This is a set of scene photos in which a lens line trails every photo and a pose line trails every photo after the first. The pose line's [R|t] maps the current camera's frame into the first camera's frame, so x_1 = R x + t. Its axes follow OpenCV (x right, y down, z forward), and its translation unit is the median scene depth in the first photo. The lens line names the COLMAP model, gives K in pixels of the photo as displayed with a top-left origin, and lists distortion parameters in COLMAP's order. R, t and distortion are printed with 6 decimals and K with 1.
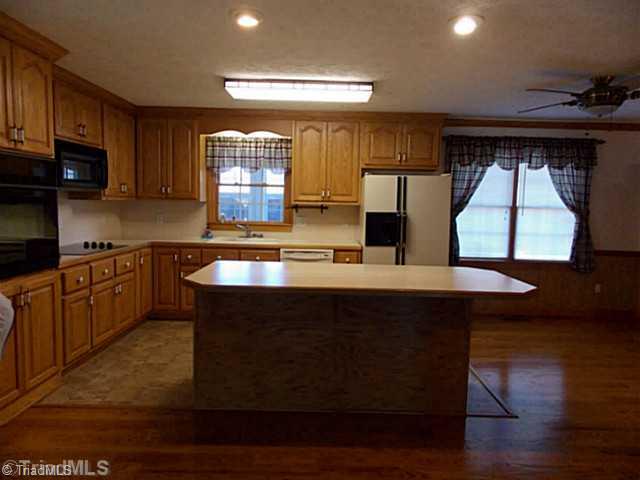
lens RADIAL K [[432.7, 0, 320.0], [0, 432.7, 240.0], [0, 0, 1]] dist [0.001841, -0.001950]
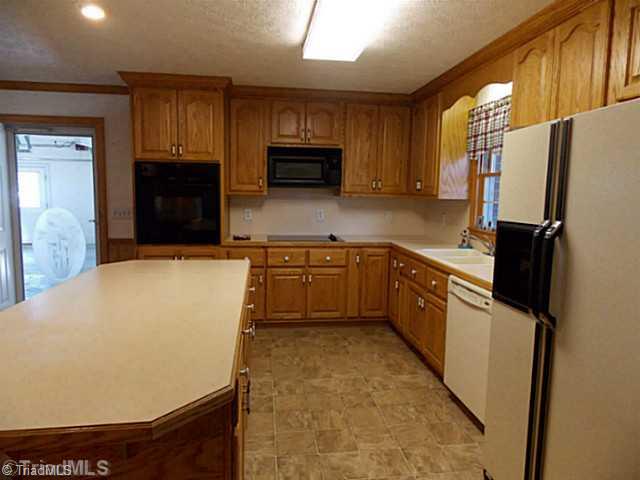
lens RADIAL K [[432.7, 0, 320.0], [0, 432.7, 240.0], [0, 0, 1]] dist [0.001841, -0.001950]
pose [[0.122429, 0.091145, -0.988283, 0.464754], [-0.108899, 0.990995, 0.077905, -0.054022], [0.986485, 0.098086, 0.131252, 0.703599]]
